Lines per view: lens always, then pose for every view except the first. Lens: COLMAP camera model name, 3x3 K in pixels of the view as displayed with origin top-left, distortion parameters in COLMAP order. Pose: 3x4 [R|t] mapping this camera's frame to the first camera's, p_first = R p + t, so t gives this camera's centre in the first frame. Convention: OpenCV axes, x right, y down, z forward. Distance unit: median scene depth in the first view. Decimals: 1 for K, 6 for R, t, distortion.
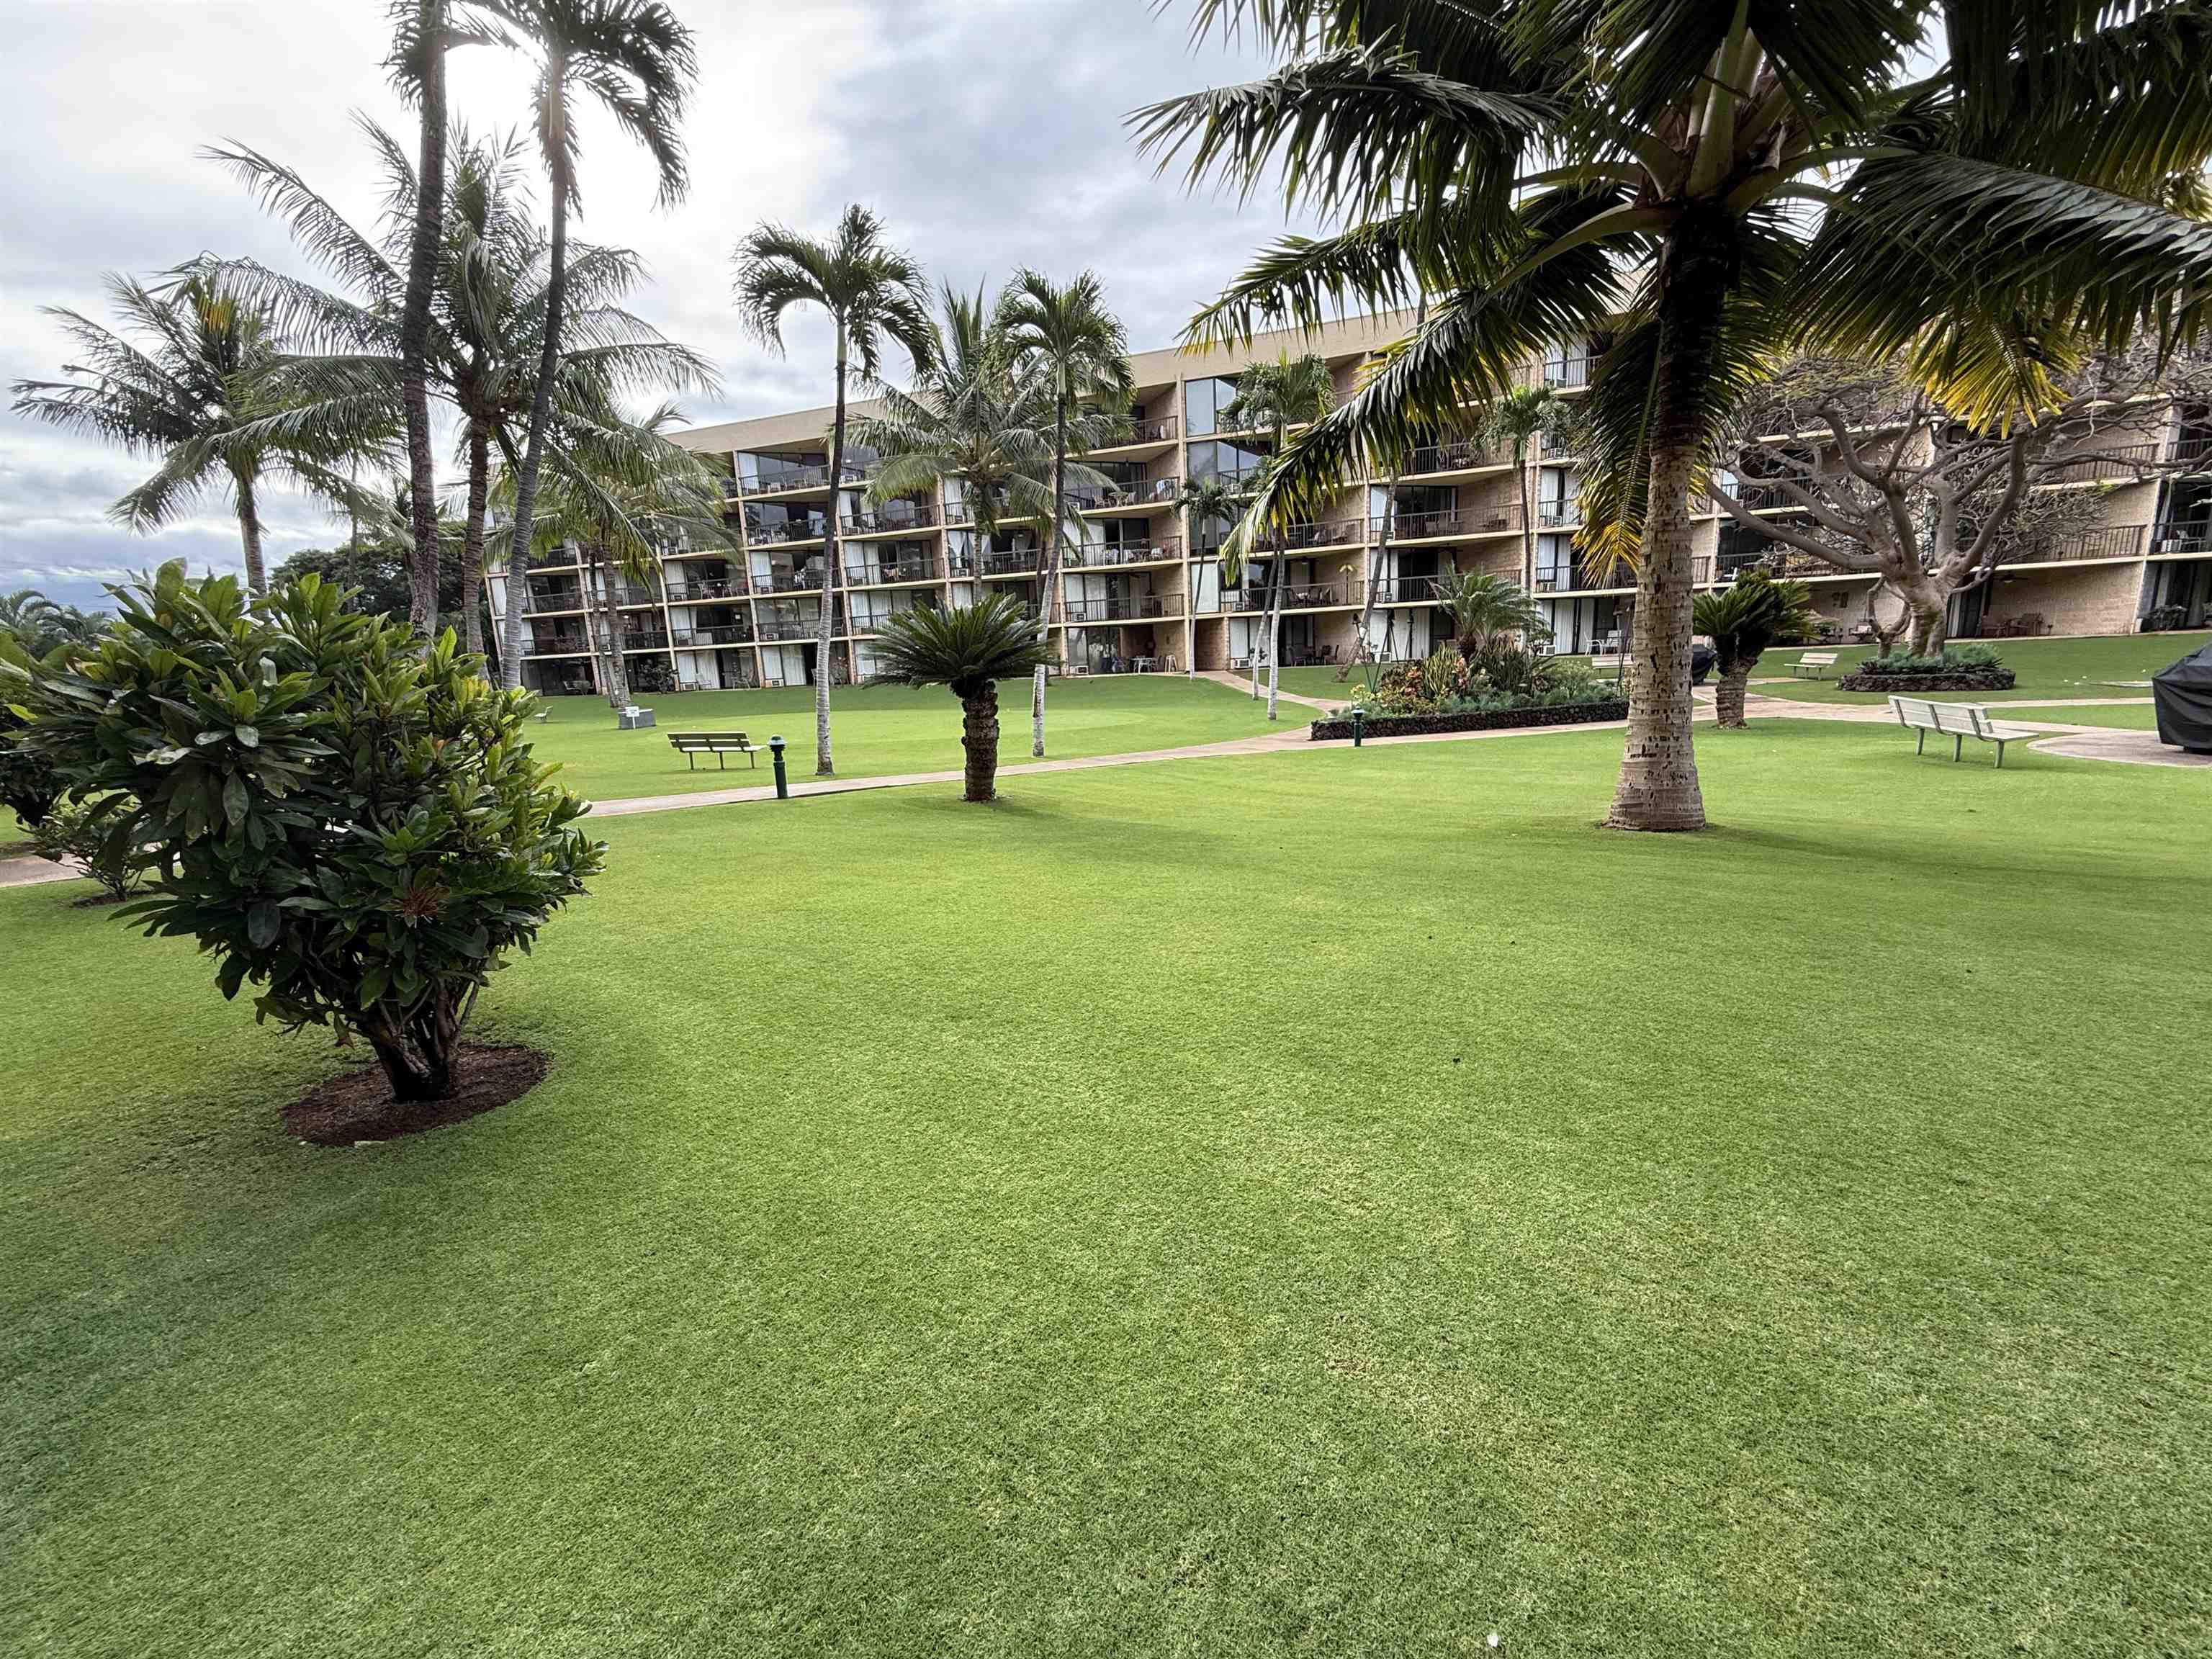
lens RADIAL K [[882.8, 0, 1100.5], [0, 882.8, 824.2], [0, 0, 1]] dist [-0.000170, 0.000242]
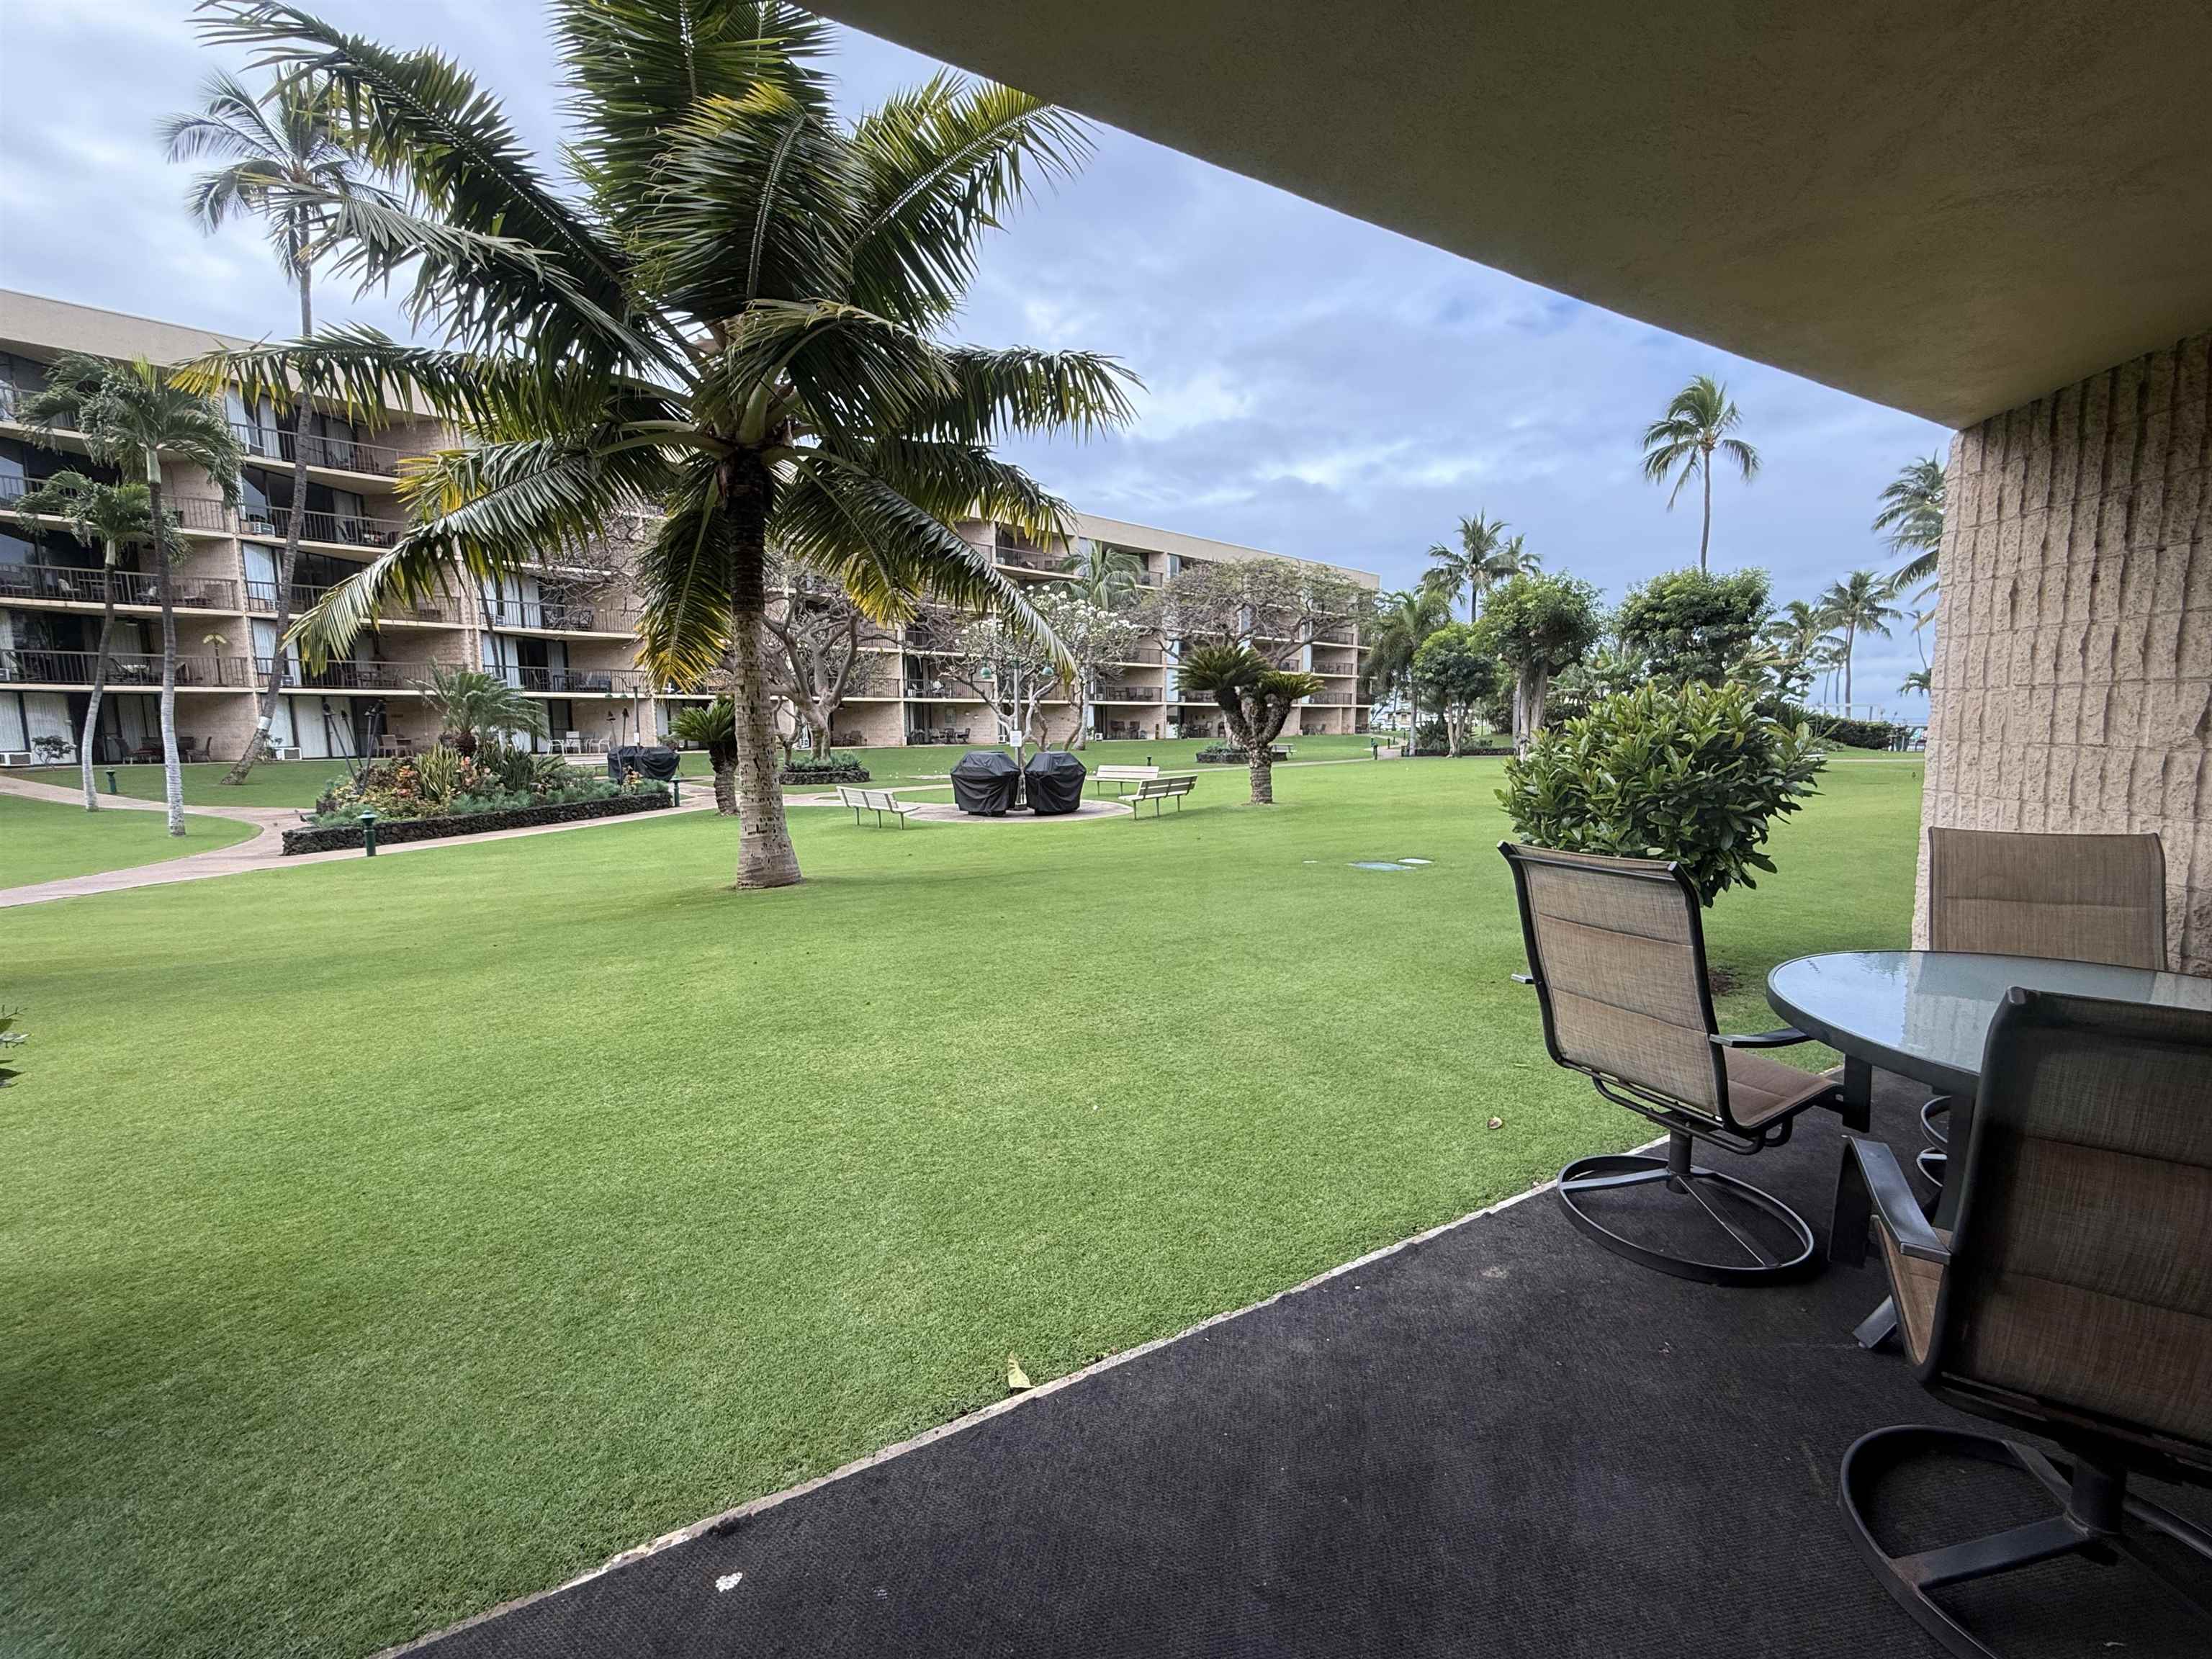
lens RADIAL K [[882.8, 0, 1100.5], [0, 882.8, 824.2], [0, 0, 1]] dist [-0.000170, 0.000242]
pose [[0.459060, -0.056100, 0.886632, -0.127132], [0.153139, 0.988062, -0.016770, 0.004559], [-0.875107, 0.143476, 0.462171, -0.029038]]
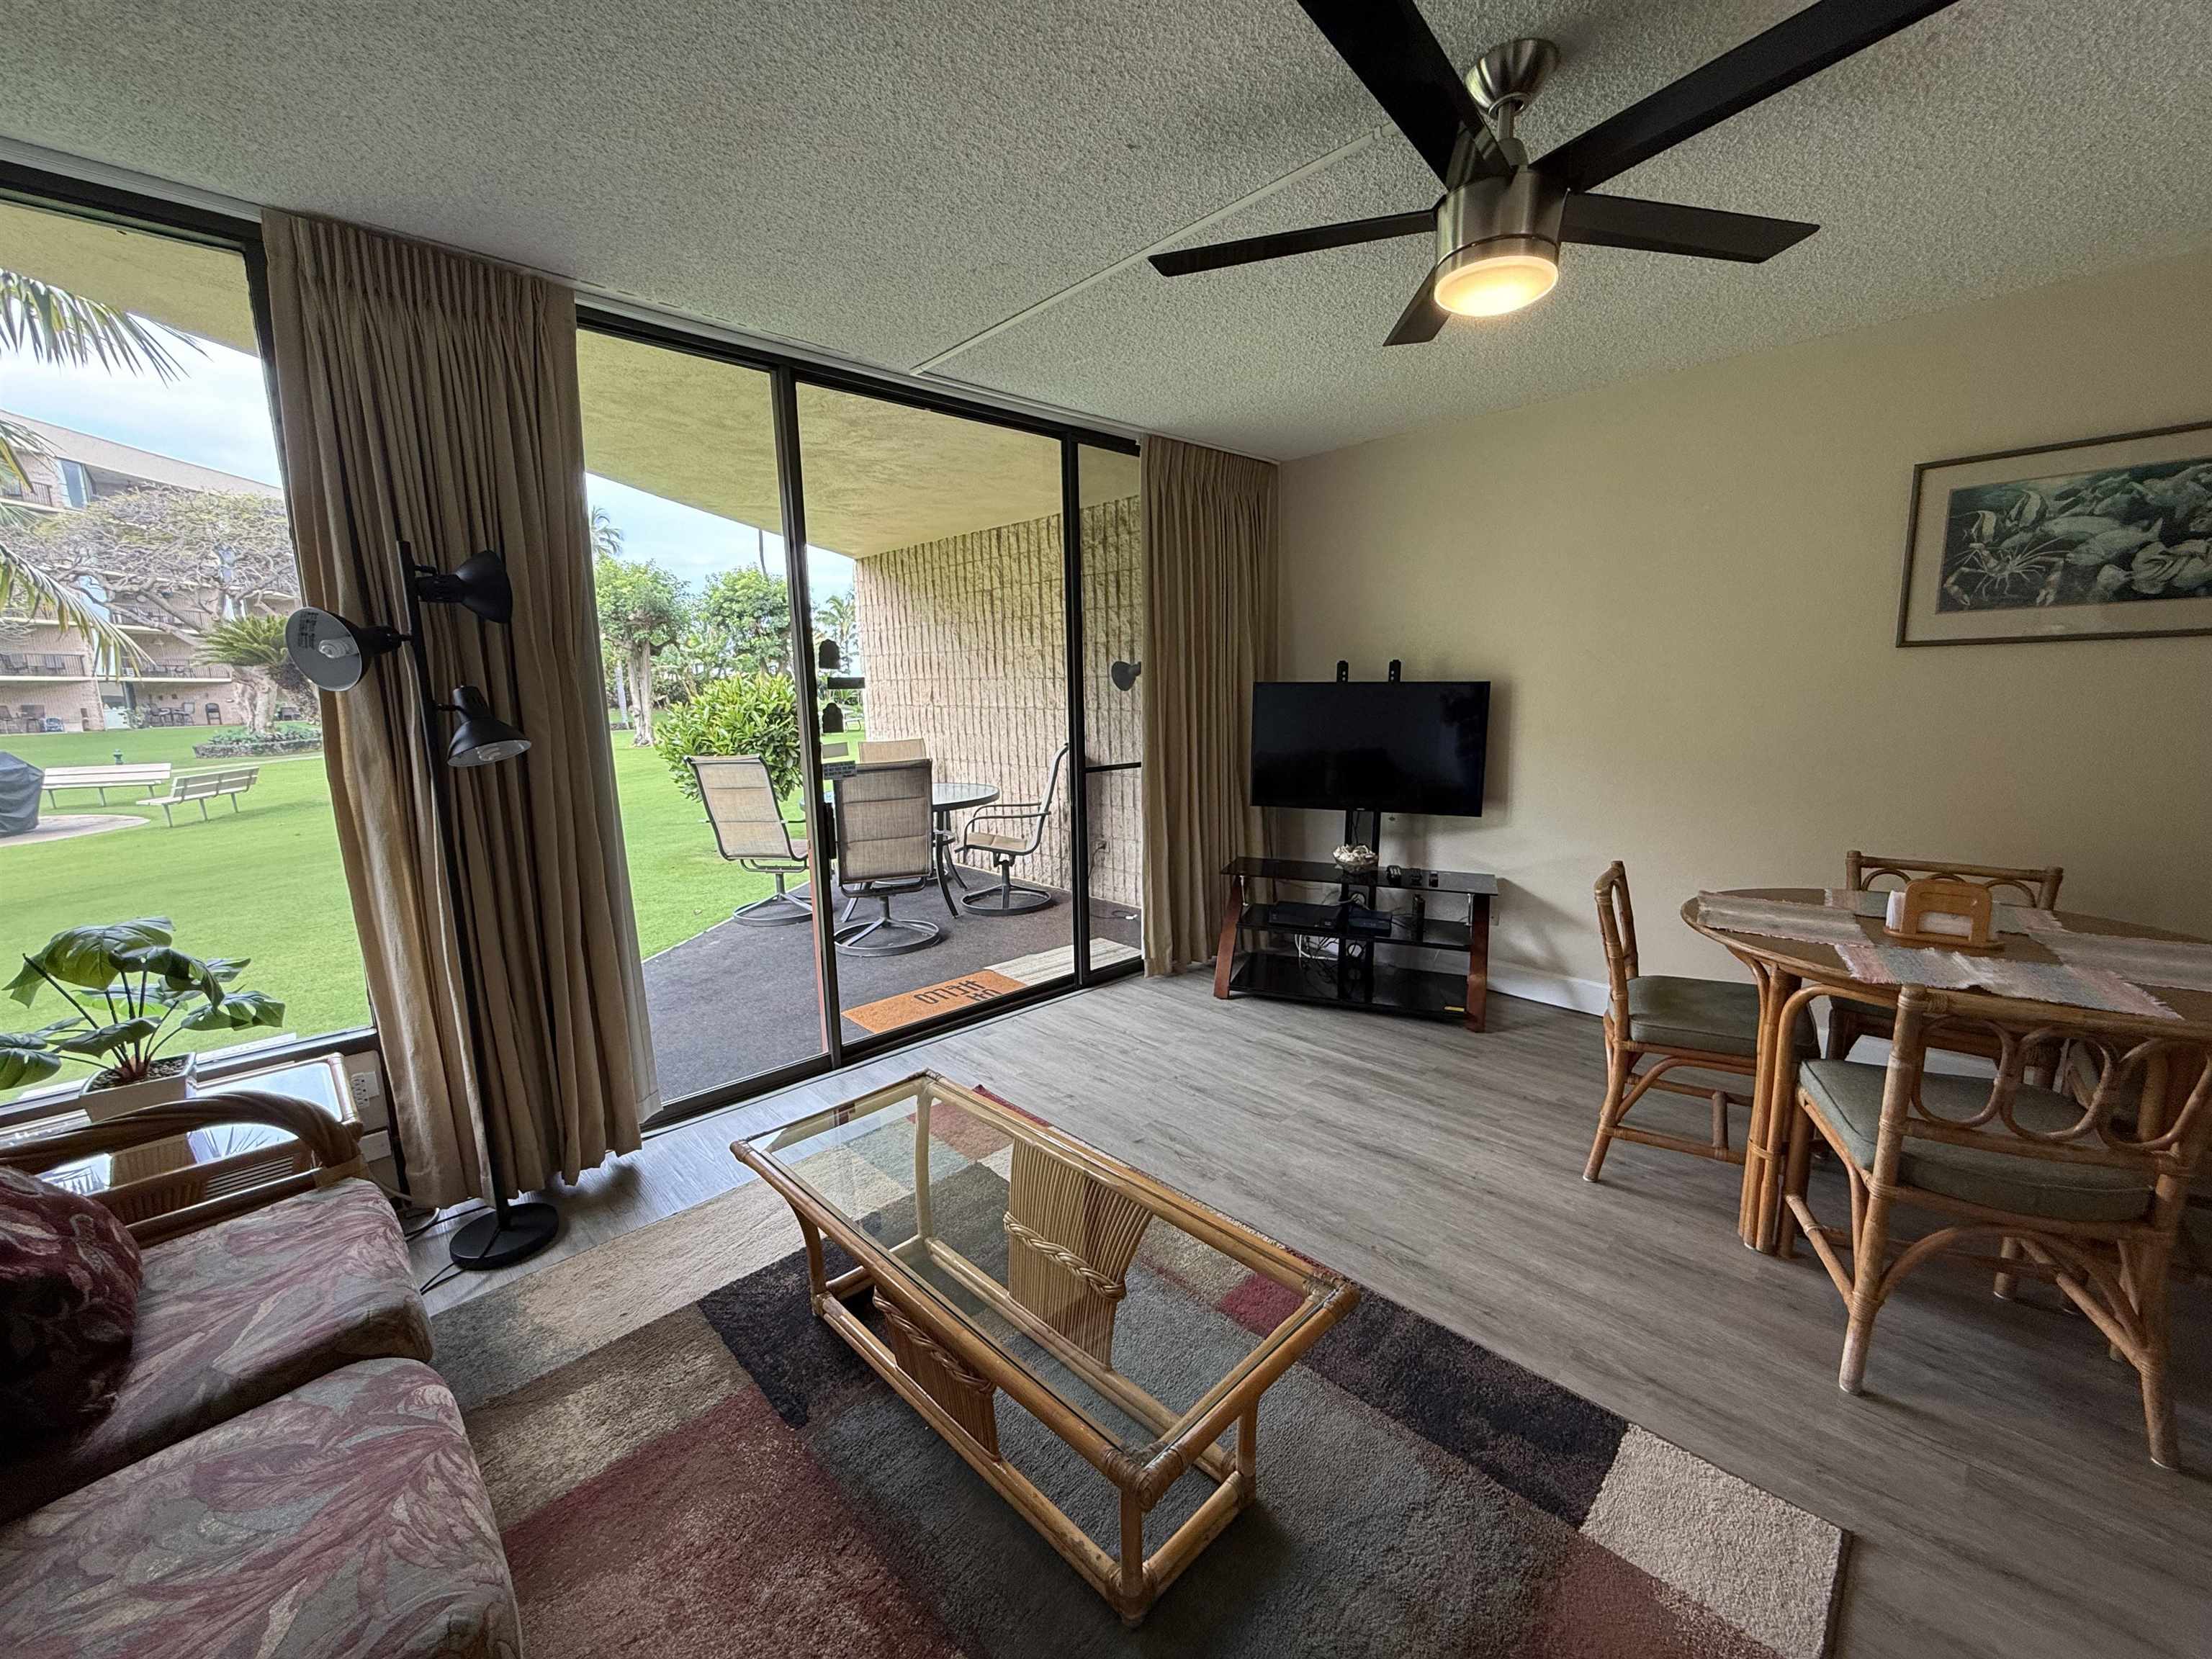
lens RADIAL K [[882.8, 0, 1100.5], [0, 882.8, 824.2], [0, 0, 1]] dist [-0.000170, 0.000242]
pose [[-0.442872, -0.083109, 0.892725, -0.290742], [0.210902, 0.958099, 0.193822, 0.007973], [-0.871427, 0.274116, -0.406787, -0.015223]]
